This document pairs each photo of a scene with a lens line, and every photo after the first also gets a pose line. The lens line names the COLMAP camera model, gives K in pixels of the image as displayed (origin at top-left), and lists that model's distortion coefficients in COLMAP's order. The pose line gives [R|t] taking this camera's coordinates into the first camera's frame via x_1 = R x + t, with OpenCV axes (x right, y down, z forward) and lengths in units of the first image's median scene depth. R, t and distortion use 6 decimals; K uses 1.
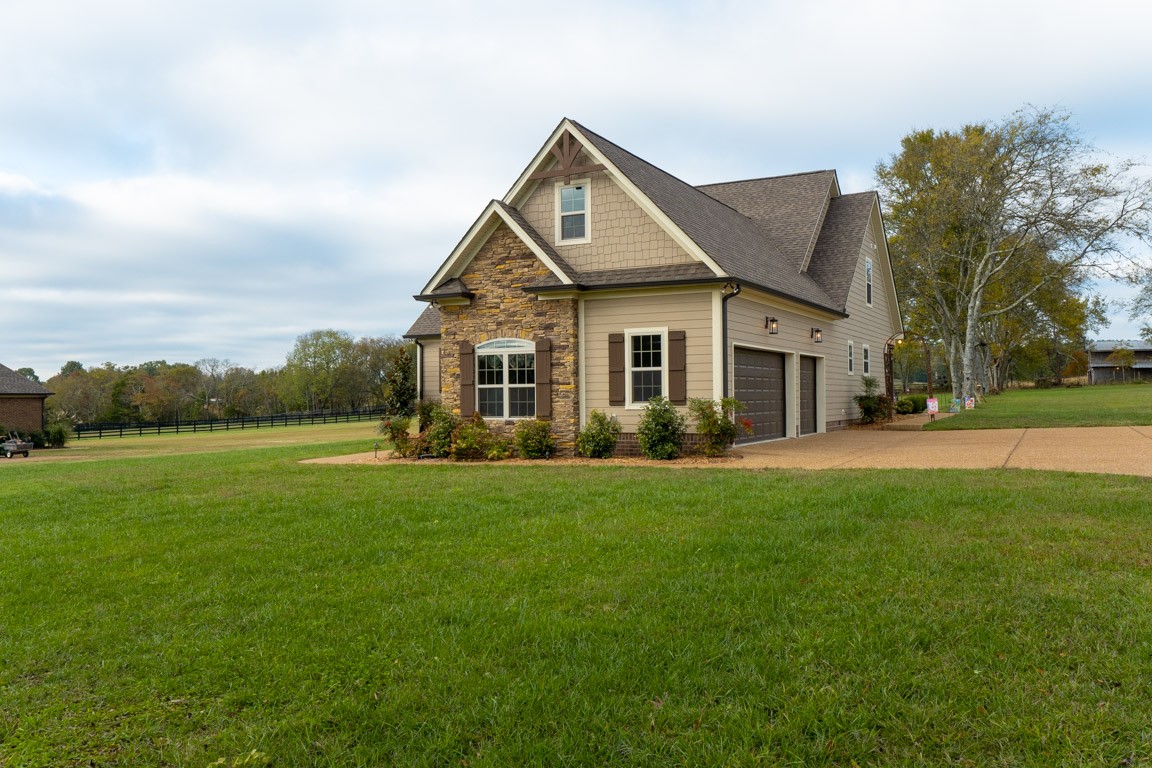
lens RADIAL K [[902.5, 0, 580.9], [0, 902.5, 389.4], [0, 0, 1]] dist [0.011106, 0.006157]
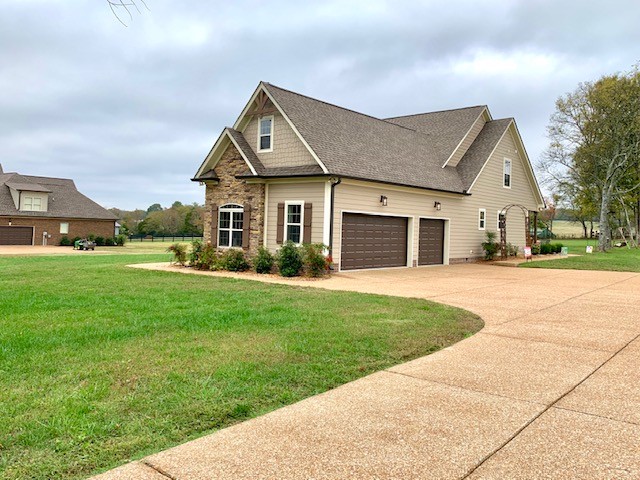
lens RADIAL K [[493.2, 0, 319.7], [0, 493.2, 217.2], [0, 0, 1]] dist [0.093961, -0.000737]
pose [[0.972193, 0.039355, -0.230849, 0.325194], [-0.042303, 0.999074, -0.007831, -0.028956], [0.230327, 0.017379, 0.972958, 0.071826]]
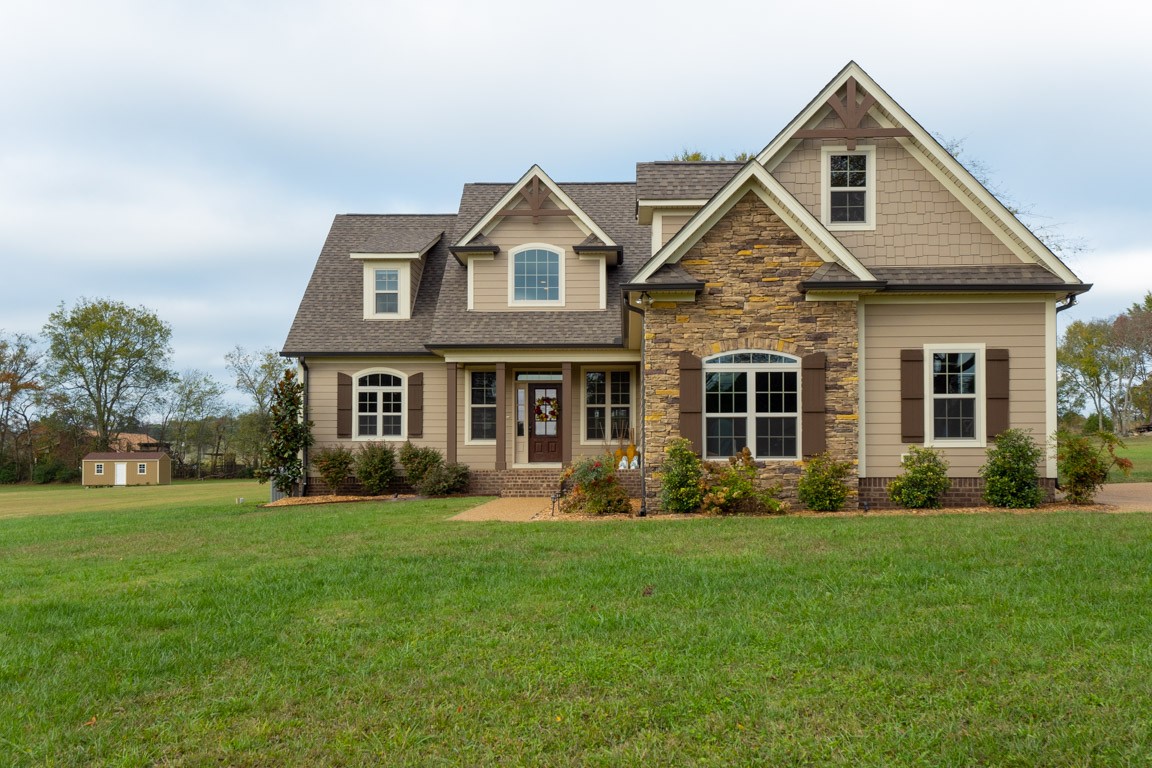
lens RADIAL K [[1129.1, 0, 564.7], [0, 1129.1, 452.1], [0, 0, 1]] dist [0.057753, 0.000000]
pose [[0.906251, 0.013731, 0.422517, -0.619653], [-0.010912, 0.999899, -0.009090, 0.037069], [-0.422599, 0.003628, 0.906309, 0.231752]]
